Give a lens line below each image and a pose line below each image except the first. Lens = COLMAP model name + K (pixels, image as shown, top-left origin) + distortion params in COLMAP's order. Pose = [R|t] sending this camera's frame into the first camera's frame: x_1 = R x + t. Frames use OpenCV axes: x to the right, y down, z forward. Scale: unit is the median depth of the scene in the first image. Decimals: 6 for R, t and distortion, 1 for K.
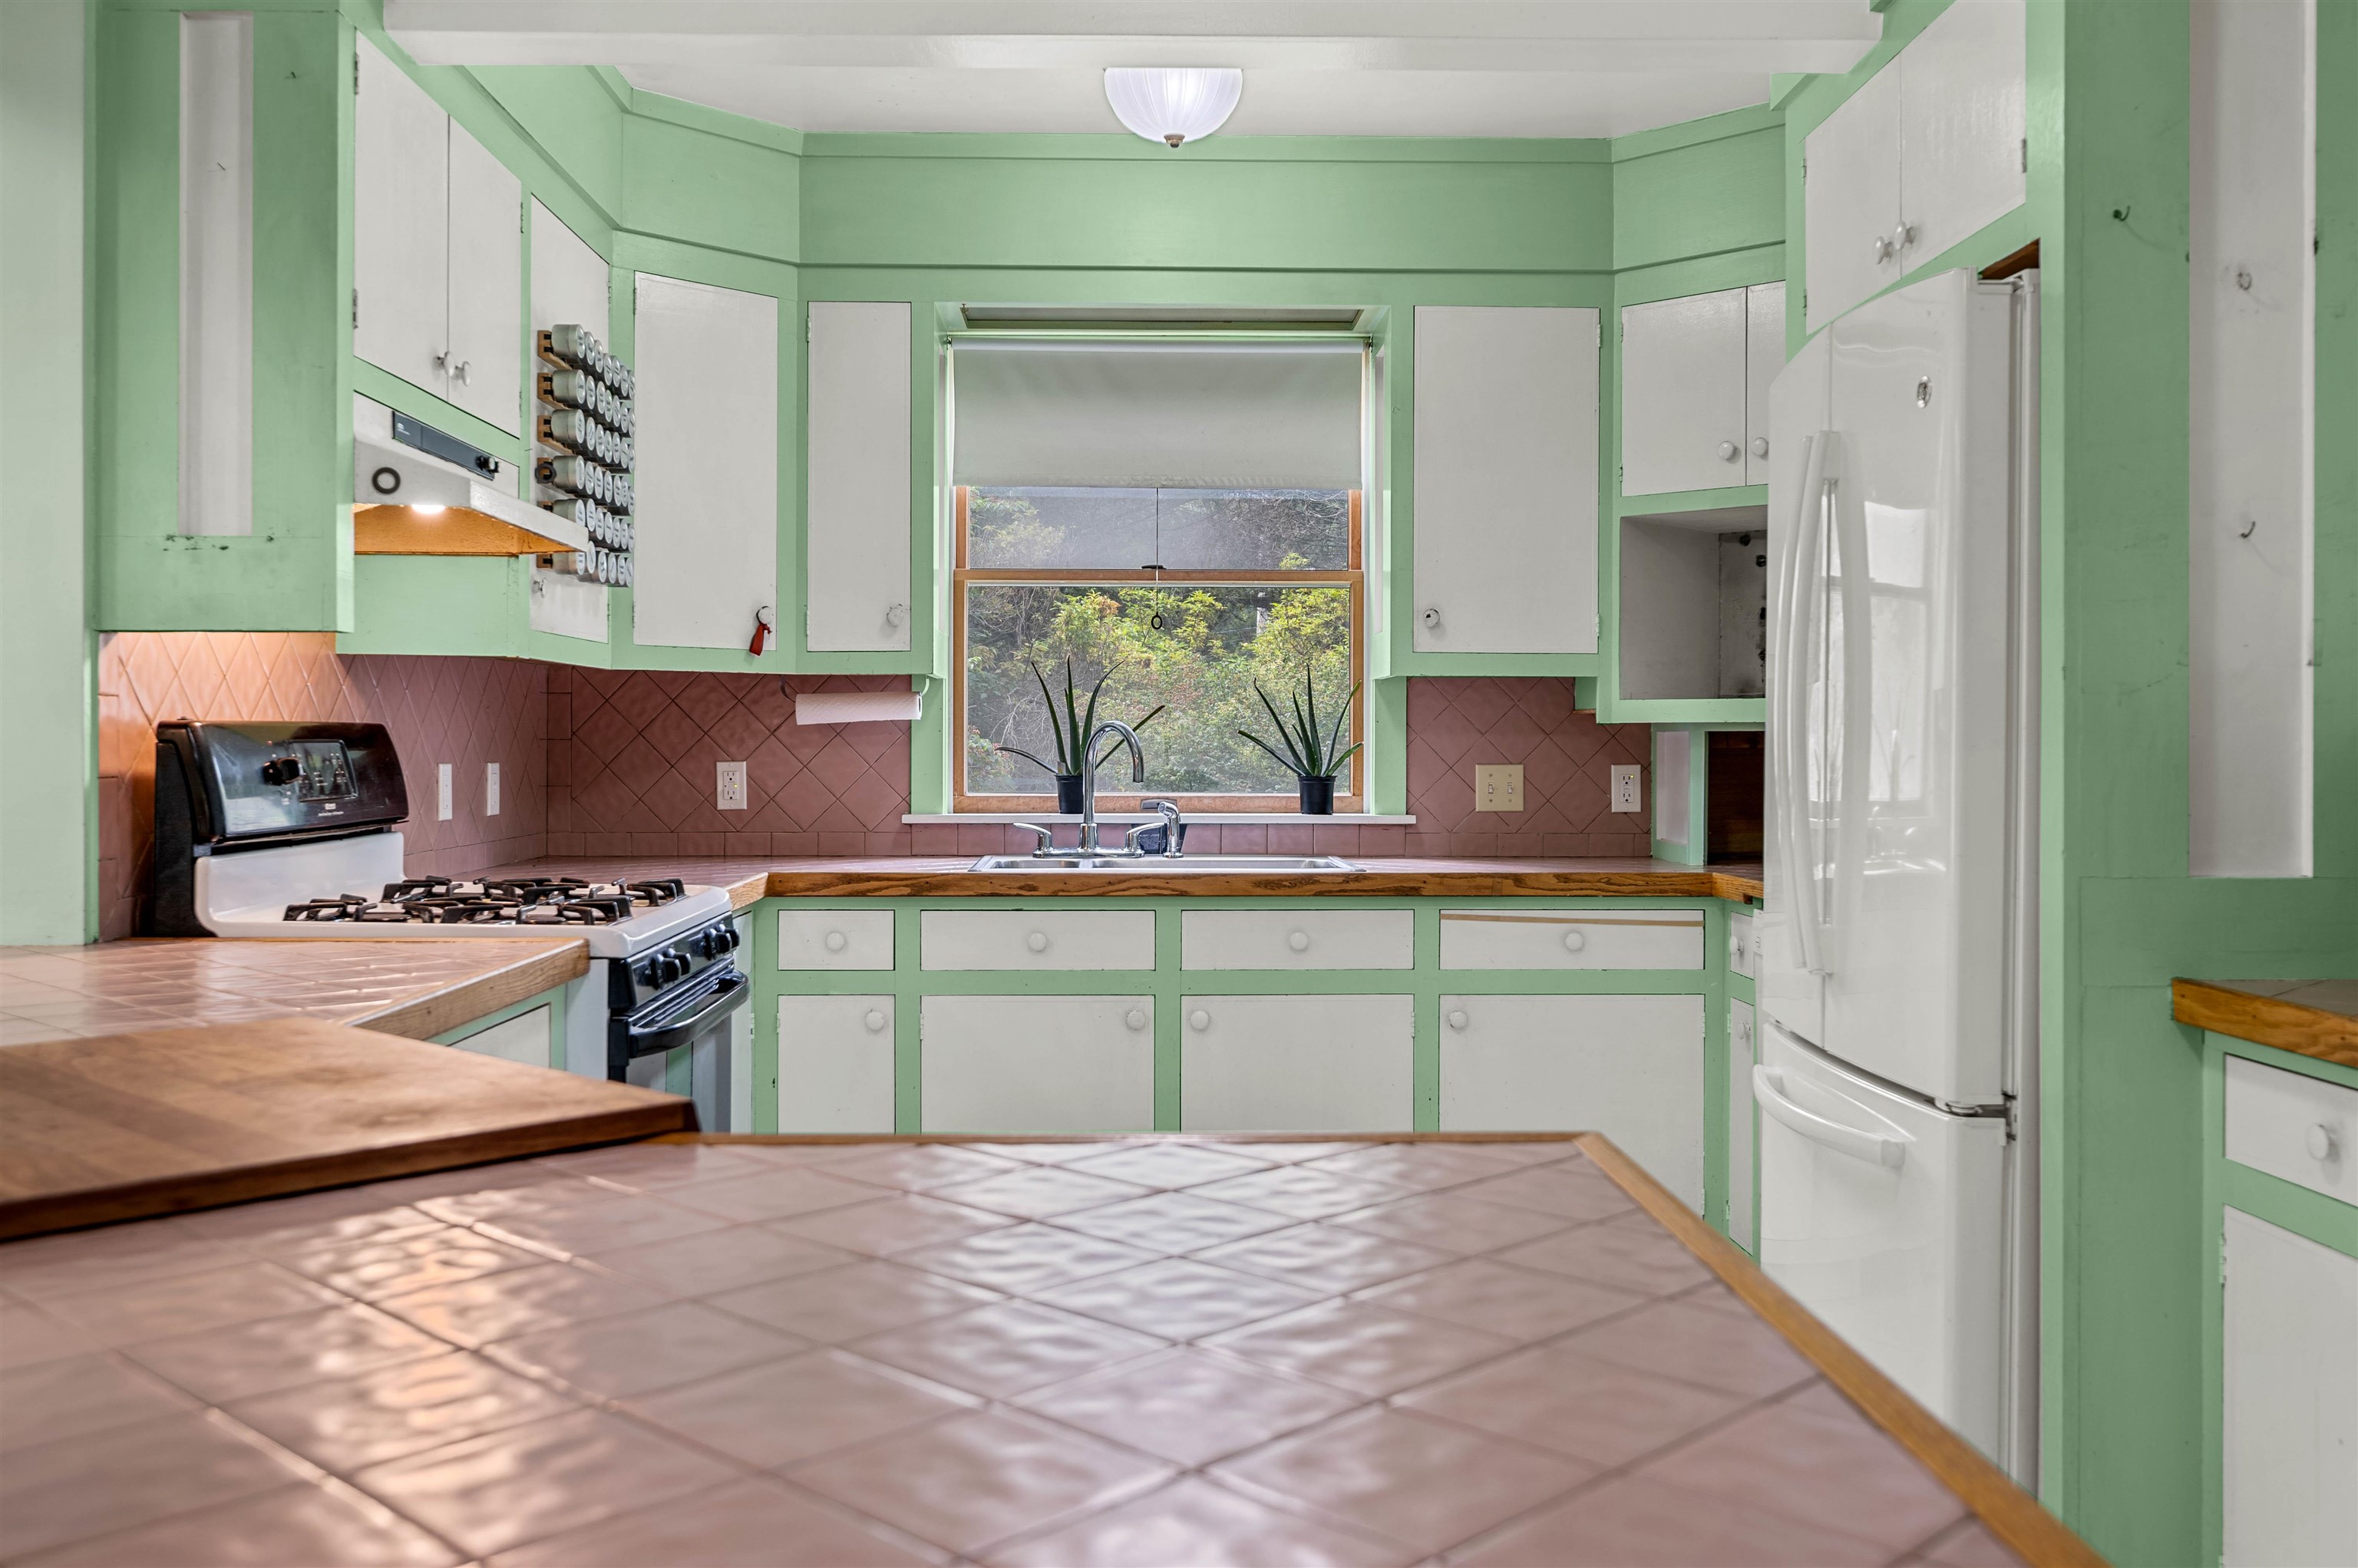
lens RADIAL K [[2029.1, 0, 1180.0], [0, 2029.1, 764.9], [0, 0, 1]] dist [-0.004836, 0.004707]
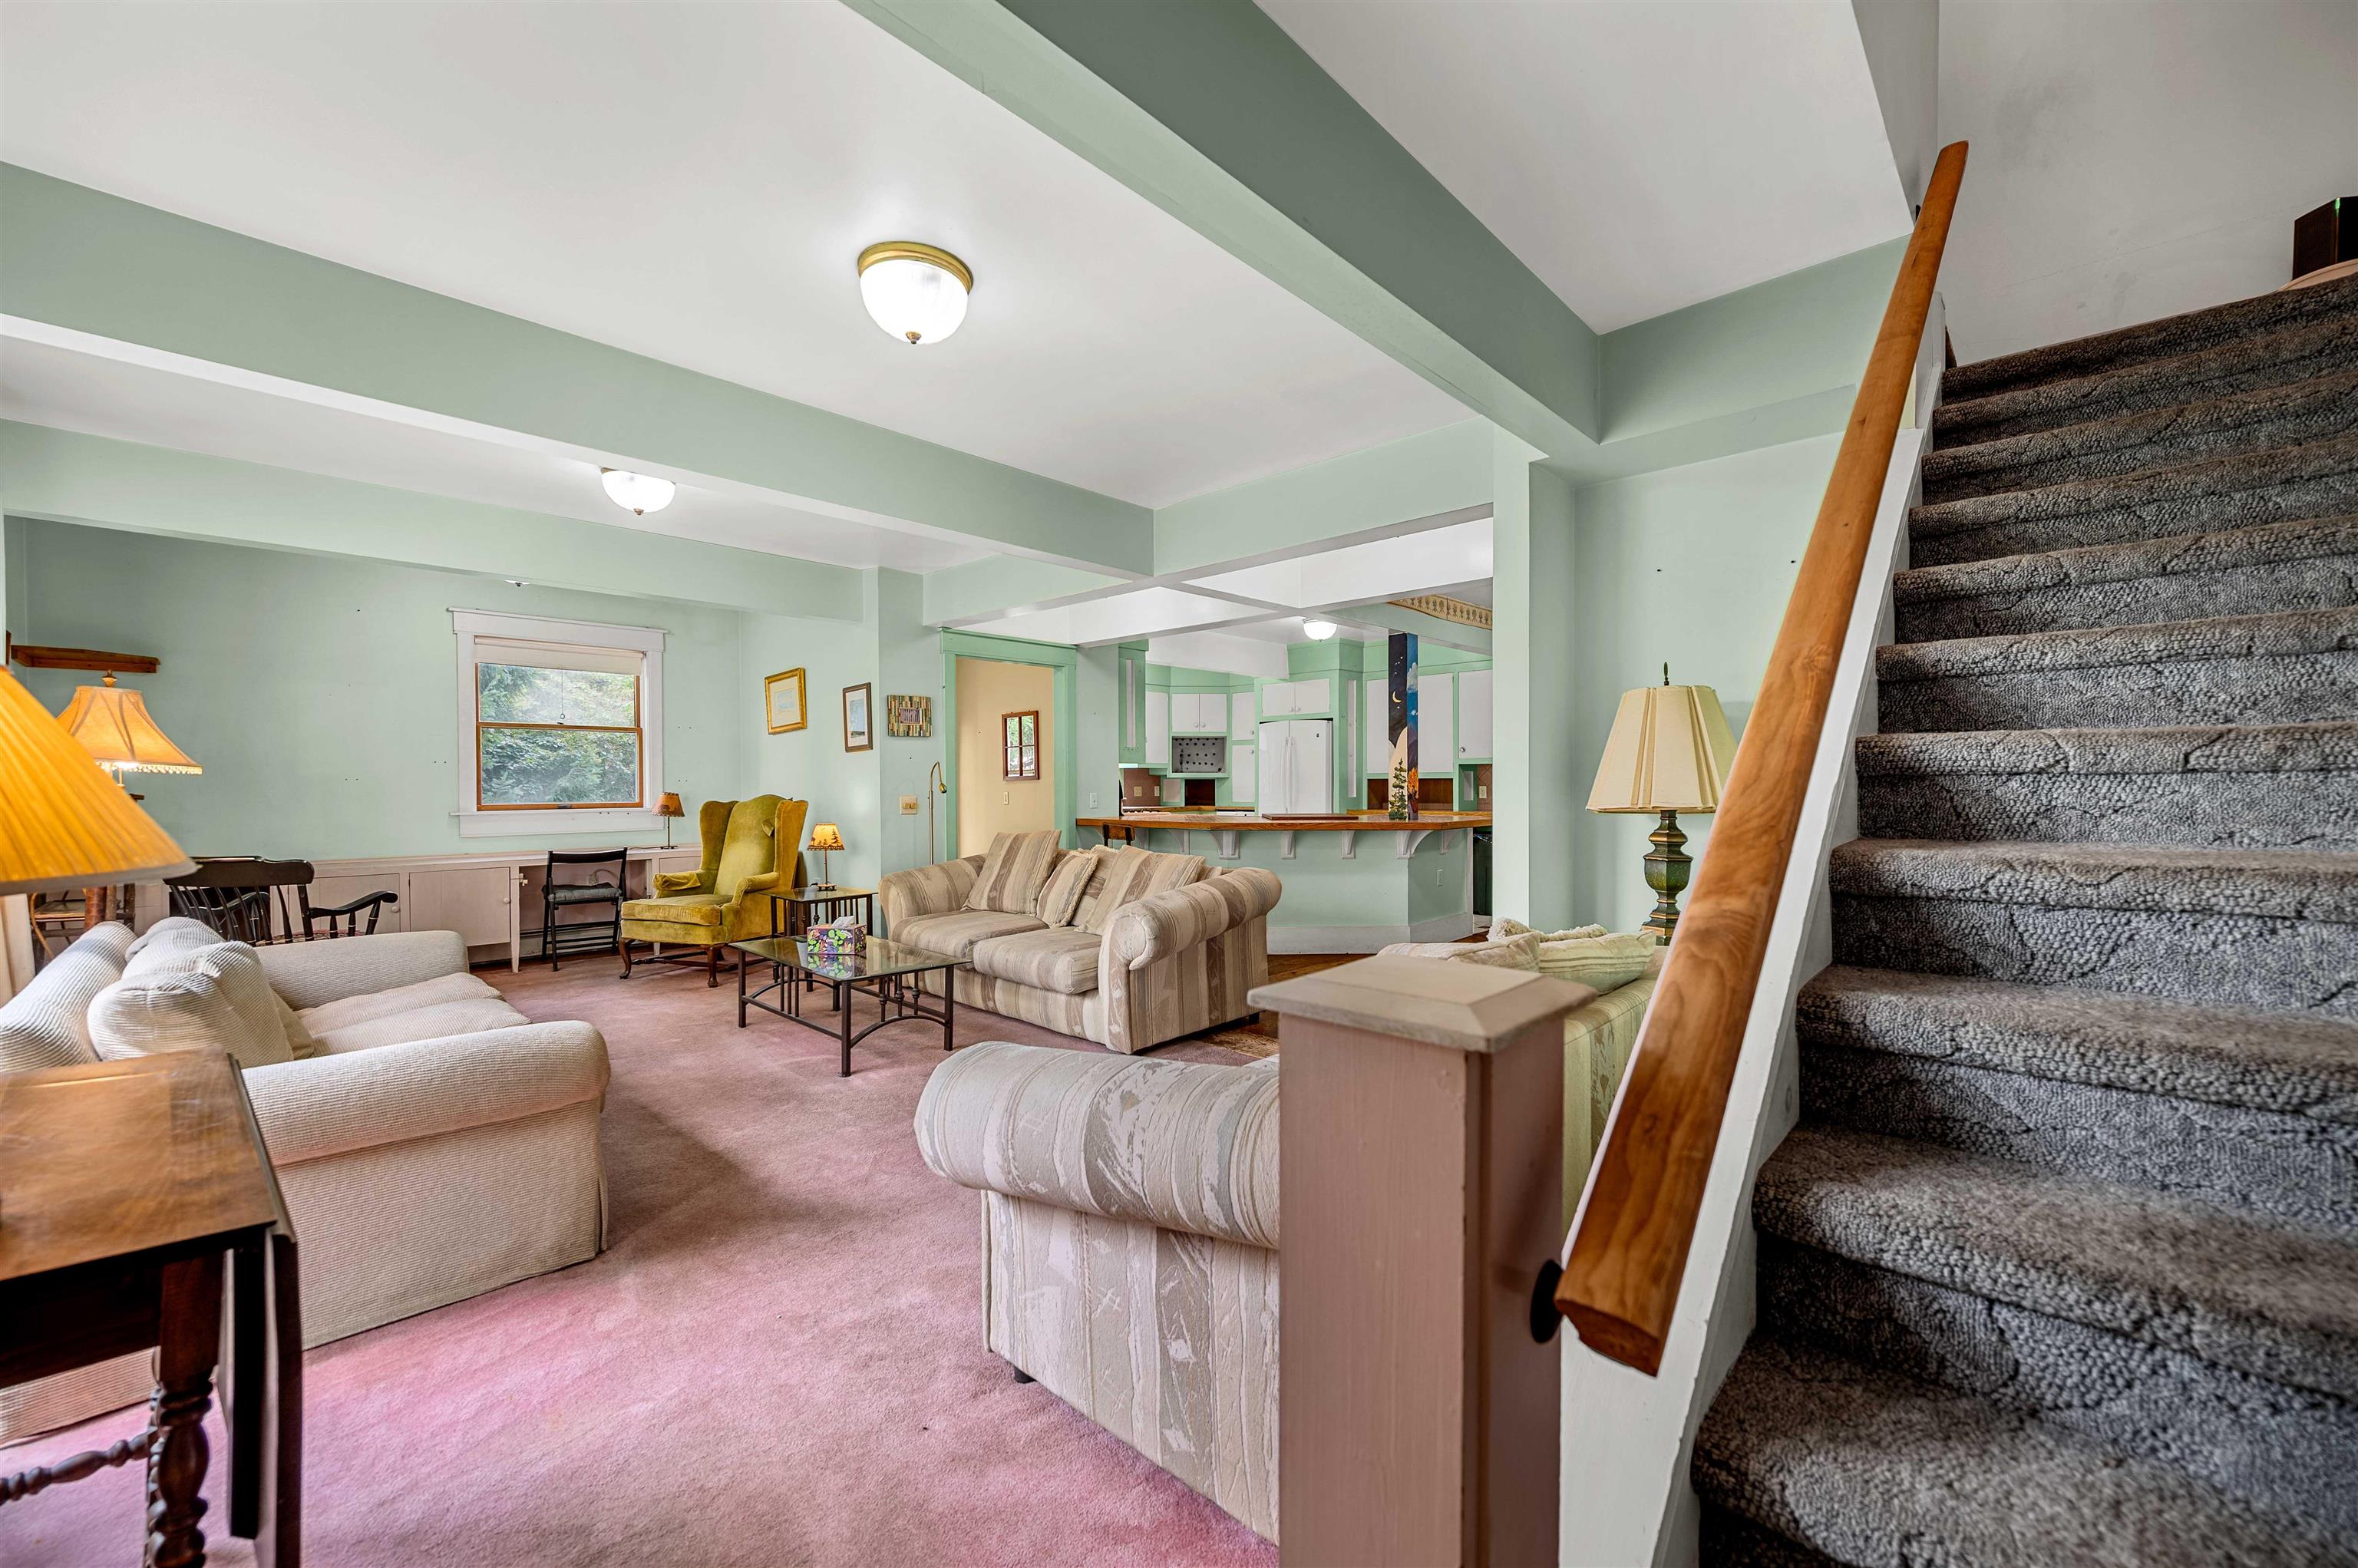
lens RADIAL K [[941.0, 0, 1163.4], [0, 941.0, 790.9], [0, 0, 1]] dist [-0.002266, 0.000256]
pose [[0.694442, -0.011105, 0.719463, -1.437145], [0.012107, 0.999920, 0.003748, 0.003148], [-0.719447, 0.006107, 0.694521, -0.577979]]
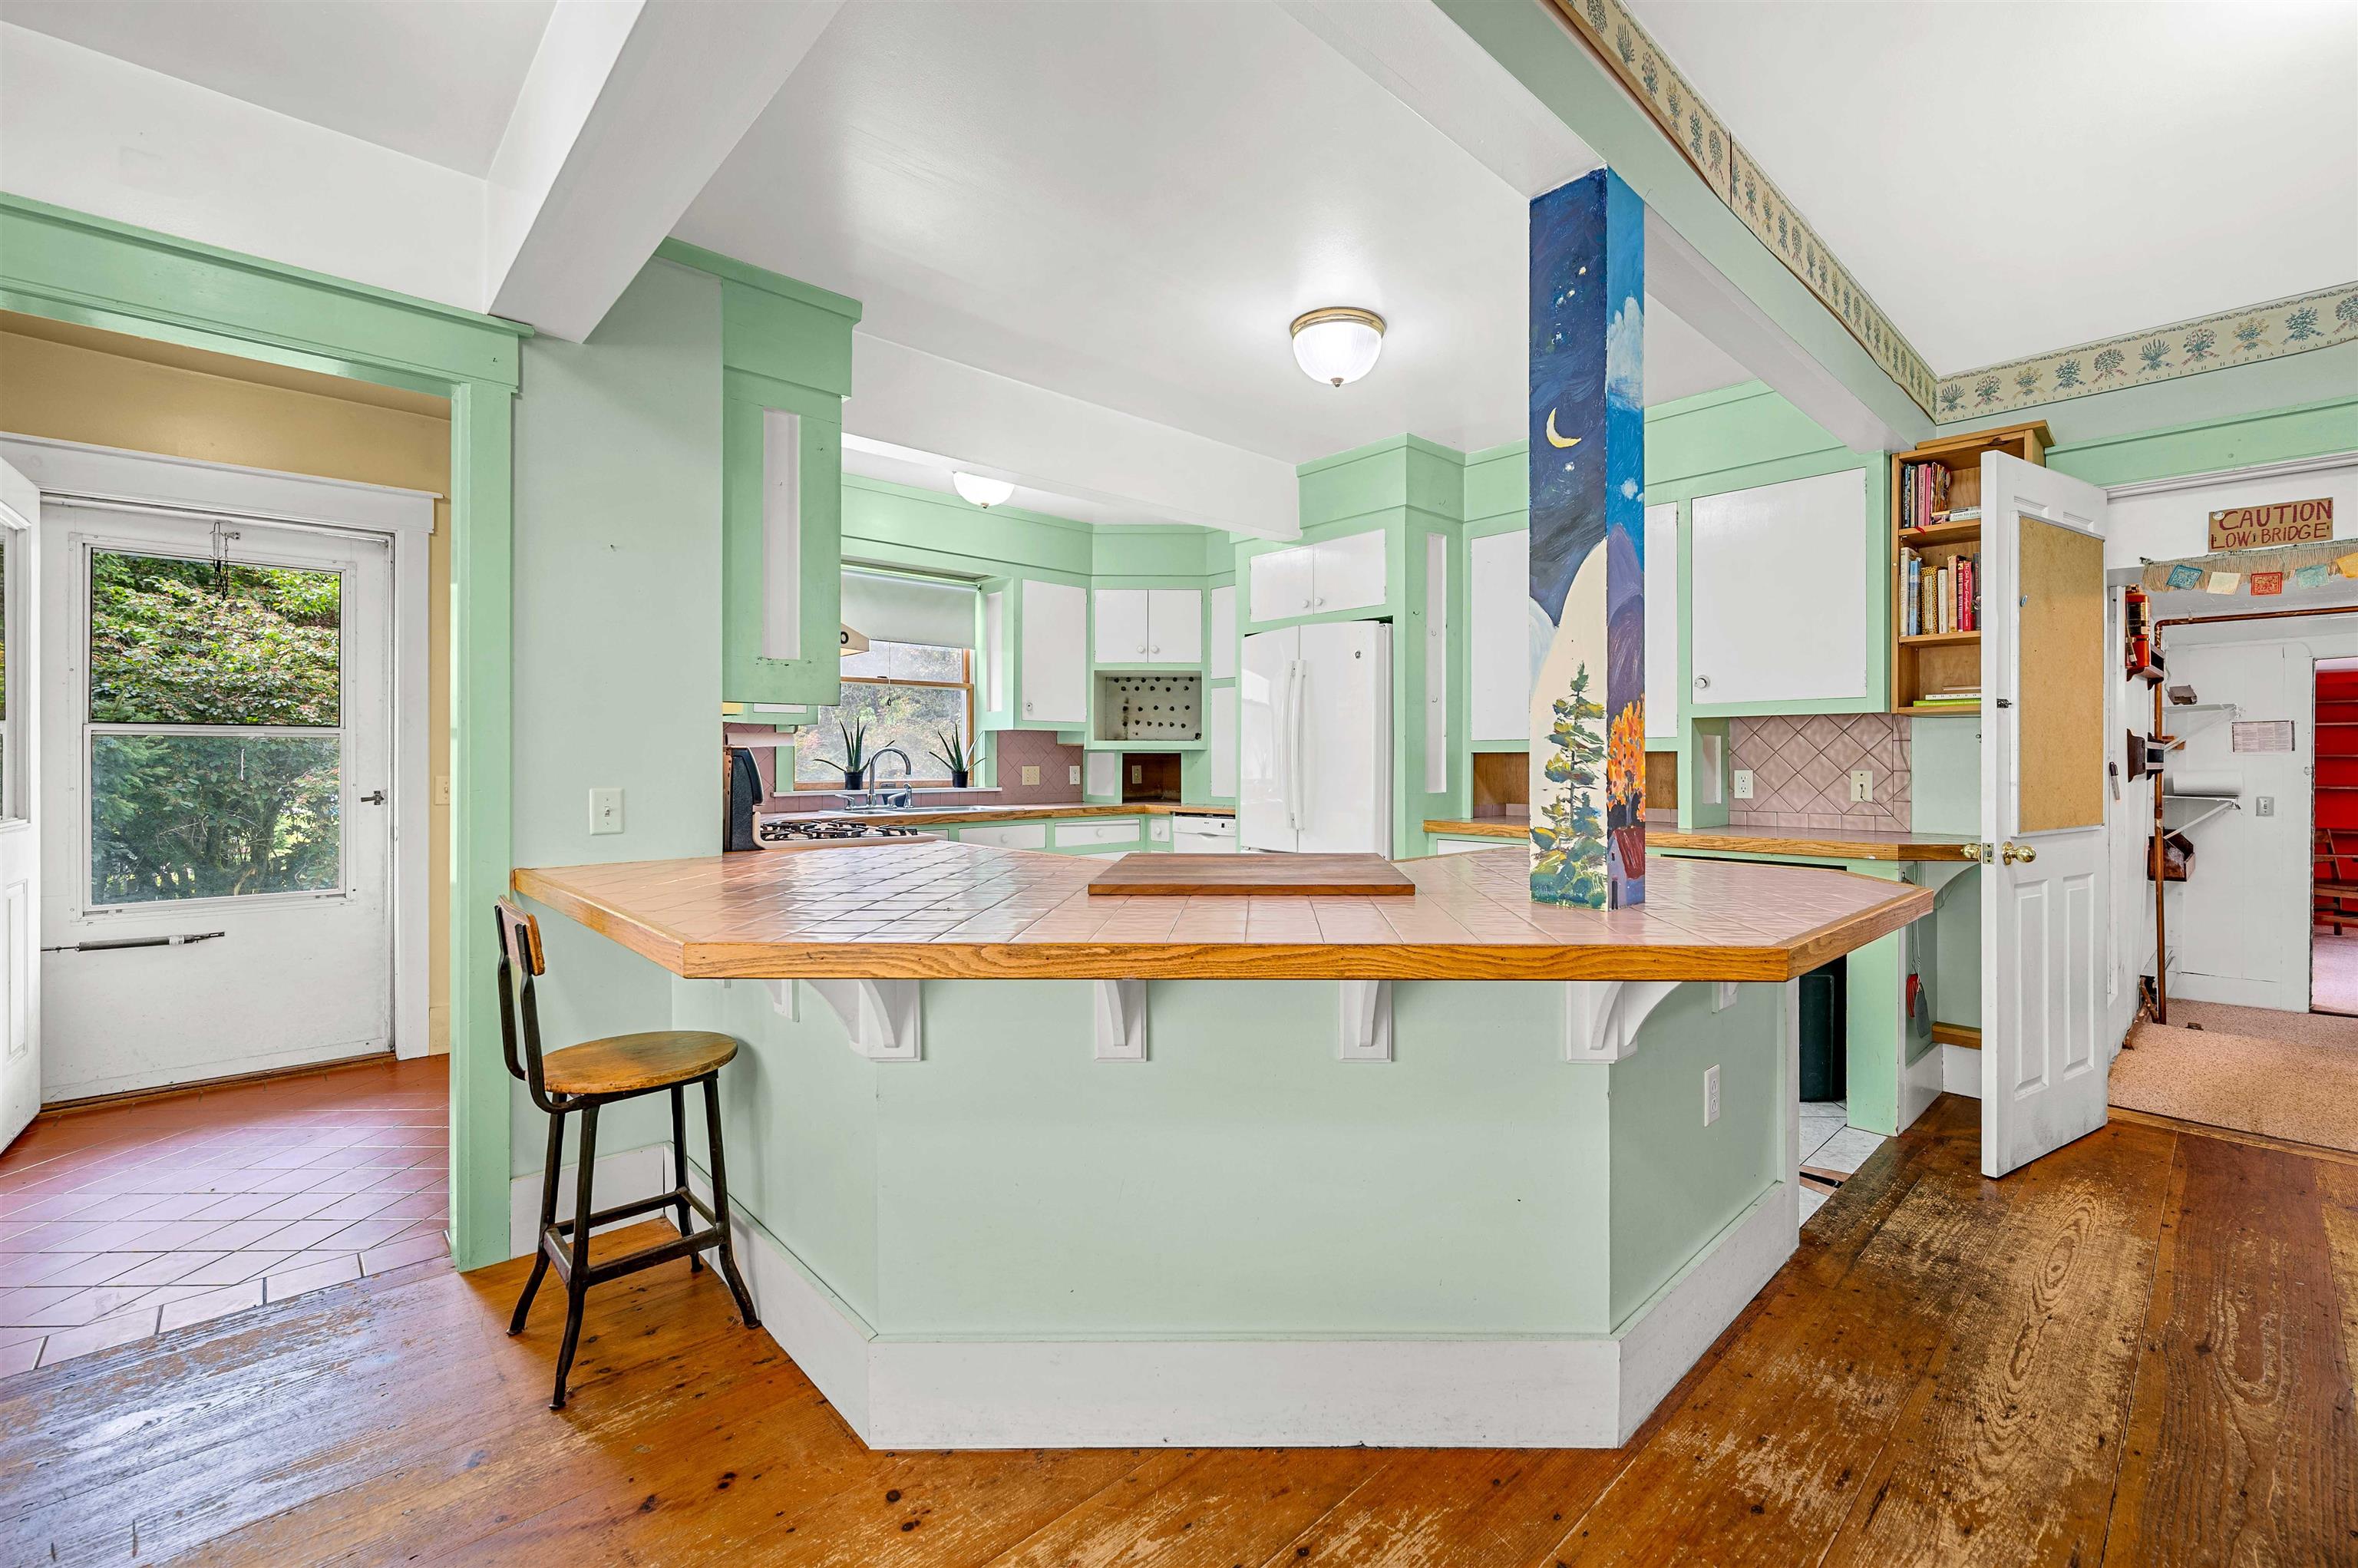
lens RADIAL K [[1006.3, 0, 1195.2], [0, 1006.3, 769.1], [0, 0, 1]] dist [-0.000864, -0.000053]
pose [[0.742328, -0.008466, 0.669983, -0.543278], [0.007934, 0.999961, 0.003845, 0.000885], [-0.669990, 0.002462, 0.742366, -0.042766]]
